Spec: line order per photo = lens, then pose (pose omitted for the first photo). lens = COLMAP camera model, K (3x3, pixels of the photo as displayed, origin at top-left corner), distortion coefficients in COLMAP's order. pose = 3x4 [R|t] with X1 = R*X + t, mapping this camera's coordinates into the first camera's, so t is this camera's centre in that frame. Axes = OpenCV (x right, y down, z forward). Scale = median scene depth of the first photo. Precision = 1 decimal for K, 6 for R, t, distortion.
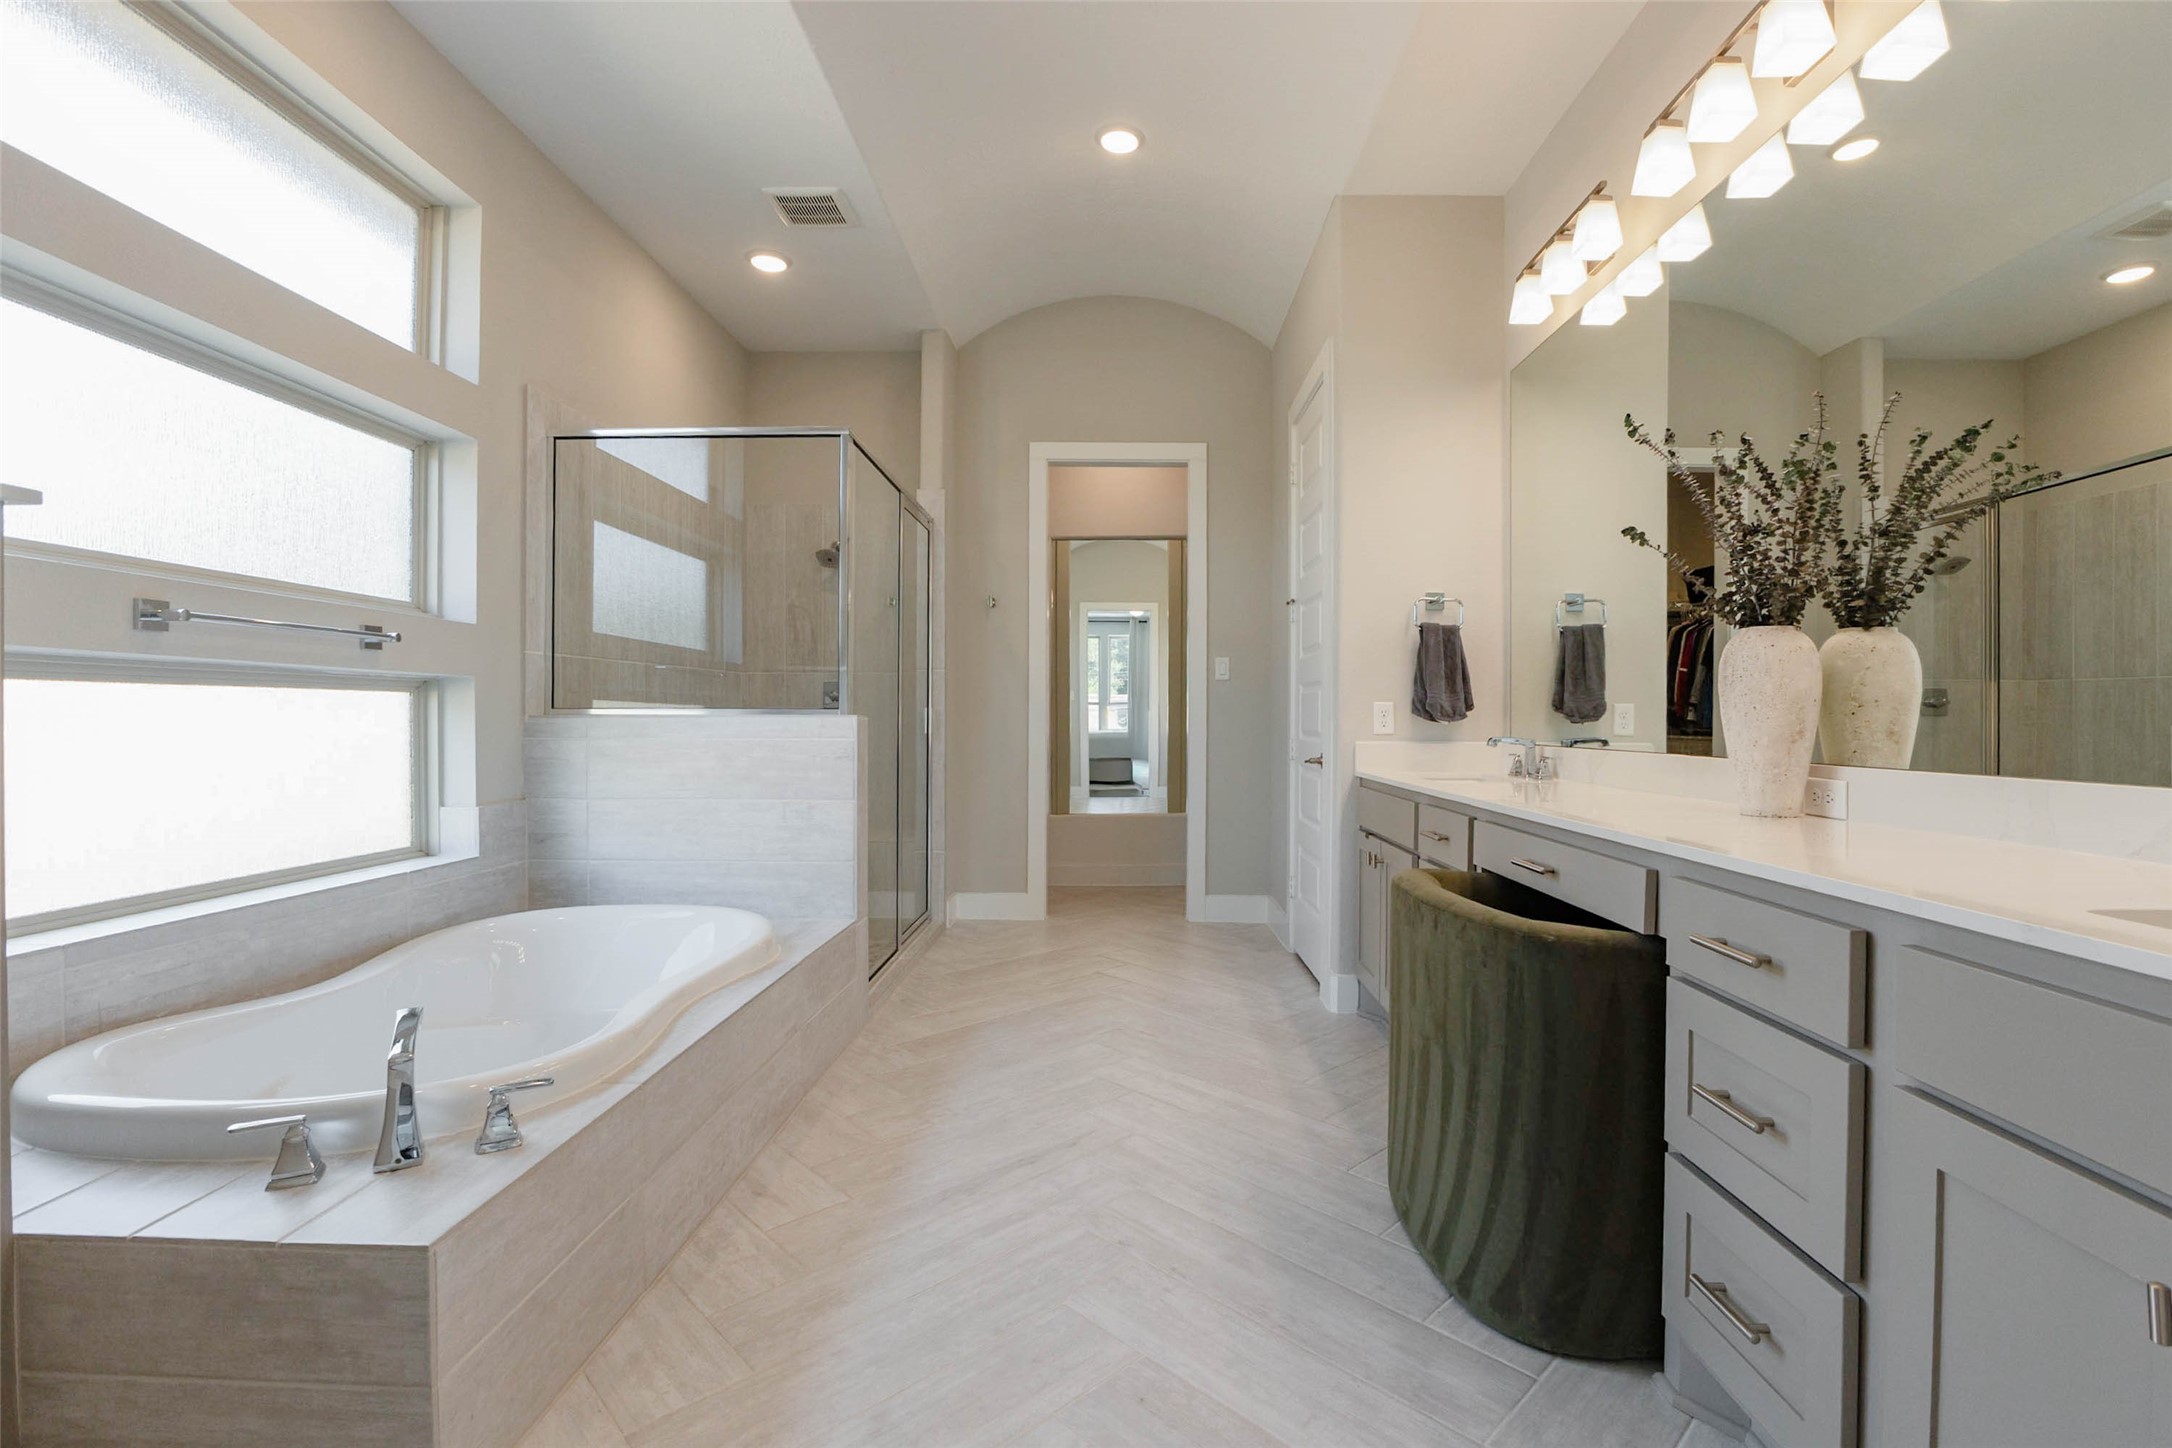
lens RADIAL K [[950.3, 0, 1064.8], [0, 950.3, 736.4], [0, 0, 1]] dist [0.009125, 0.000138]
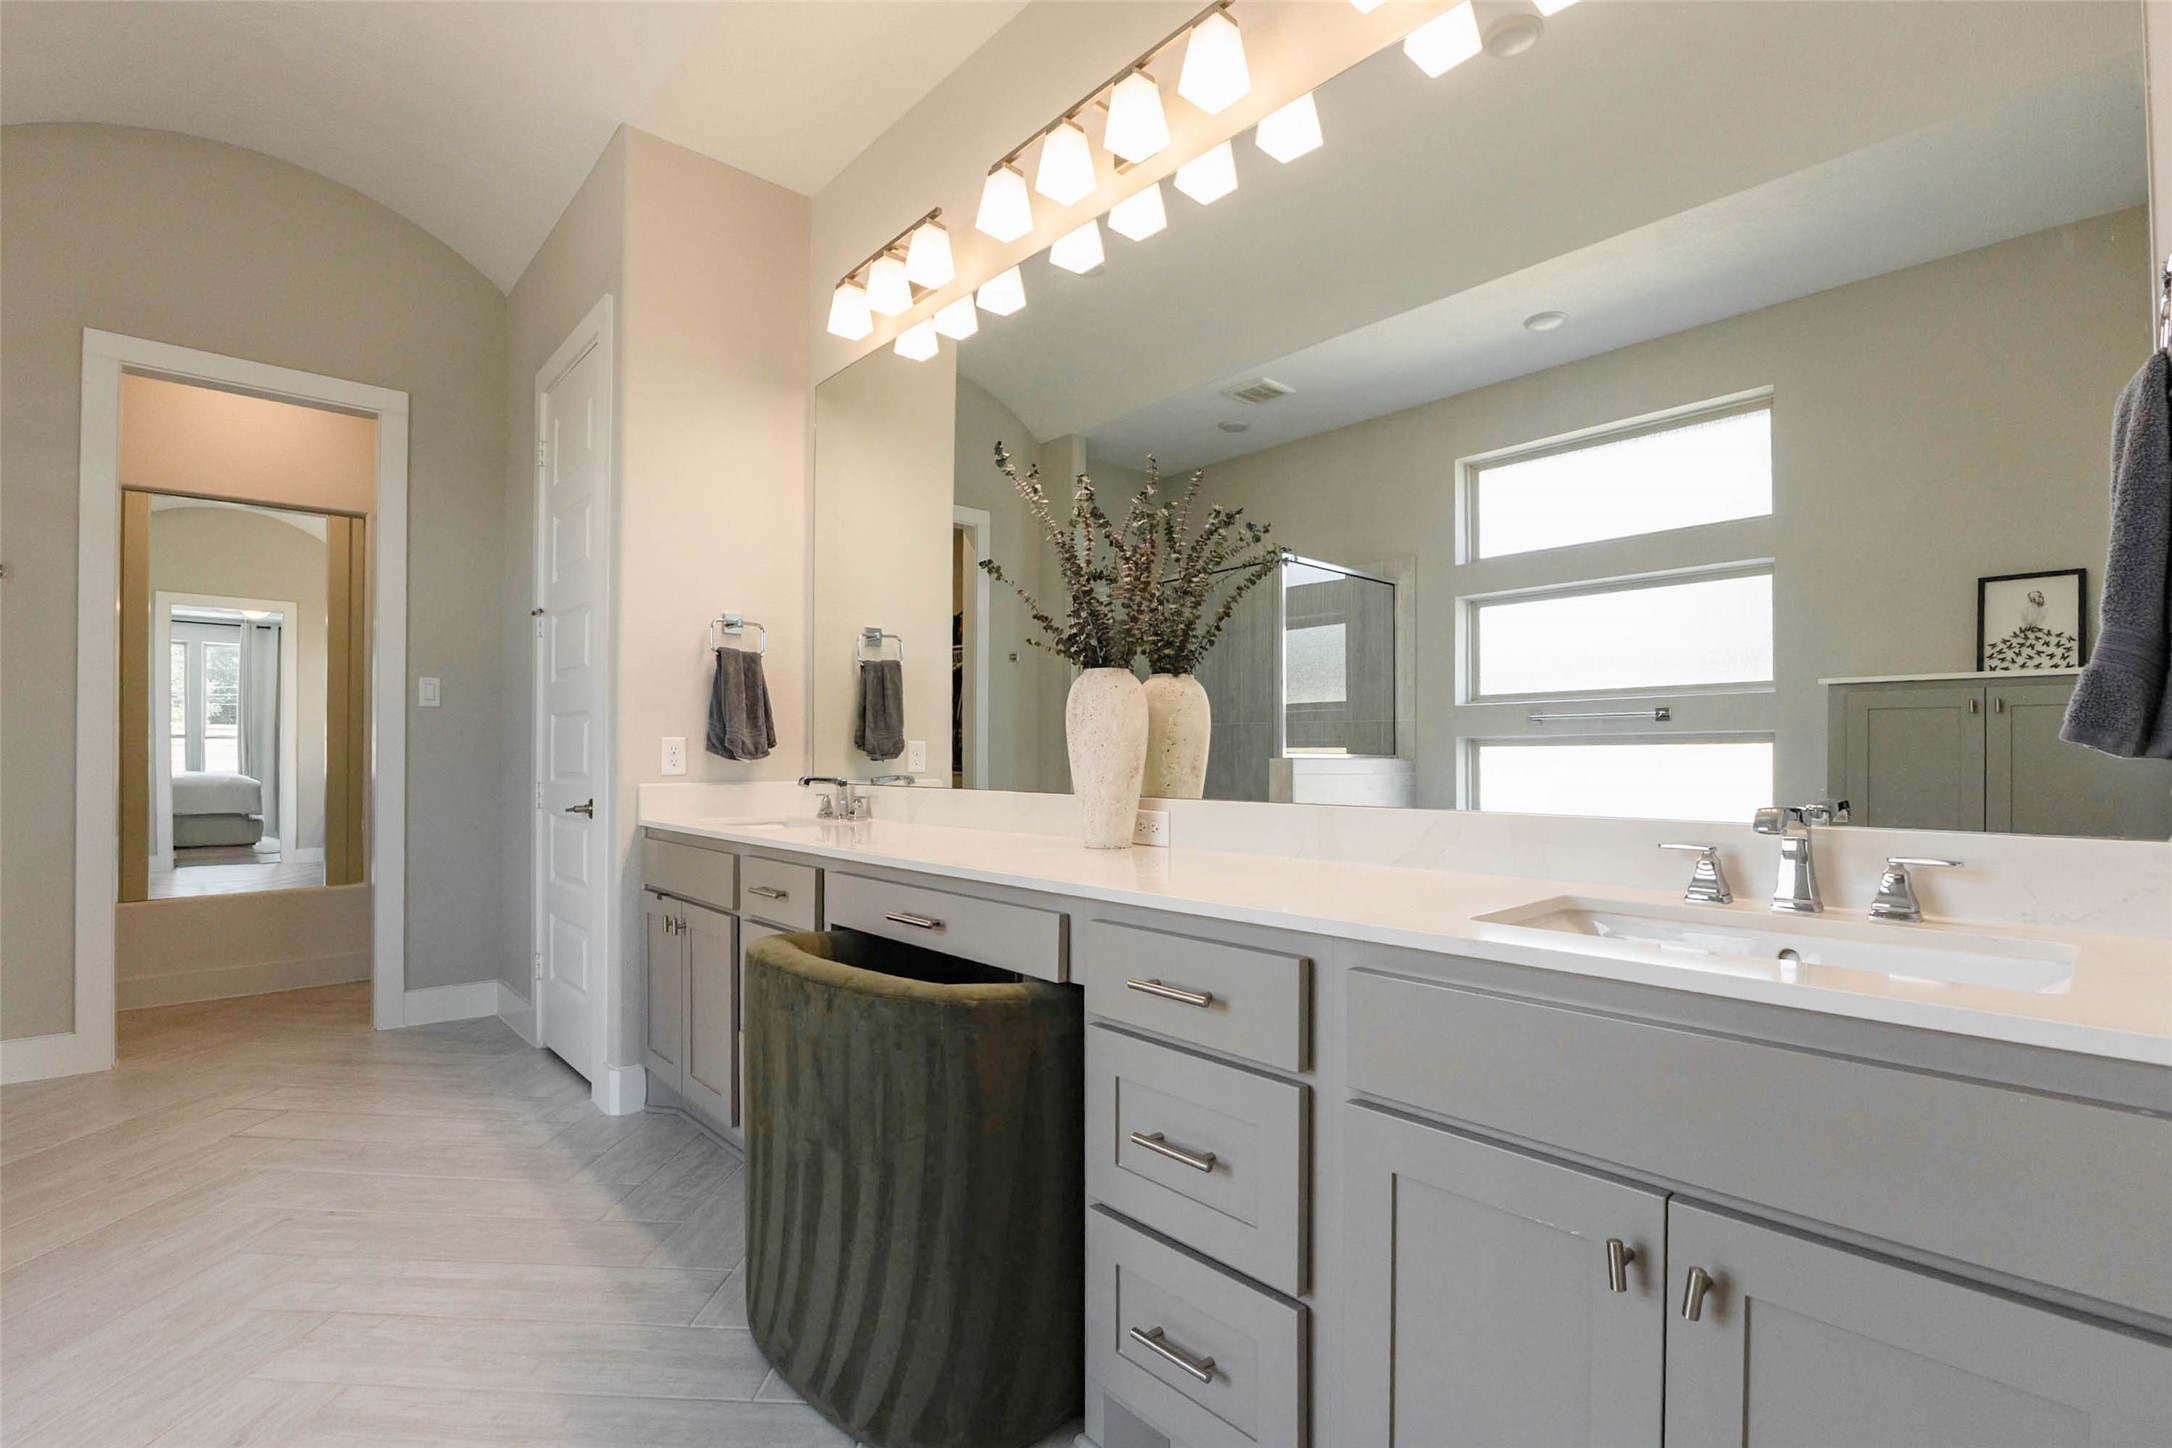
lens RADIAL K [[1014.8, 0, 1084.1], [0, 1014.8, 755.6], [0, 0, 1]] dist [-0.024943, 0.008150]
pose [[0.720334, -0.003611, 0.693618, -0.032252], [0.016835, 0.999783, -0.012278, -0.002677], [-0.693423, 0.020521, 0.720239, 0.109913]]
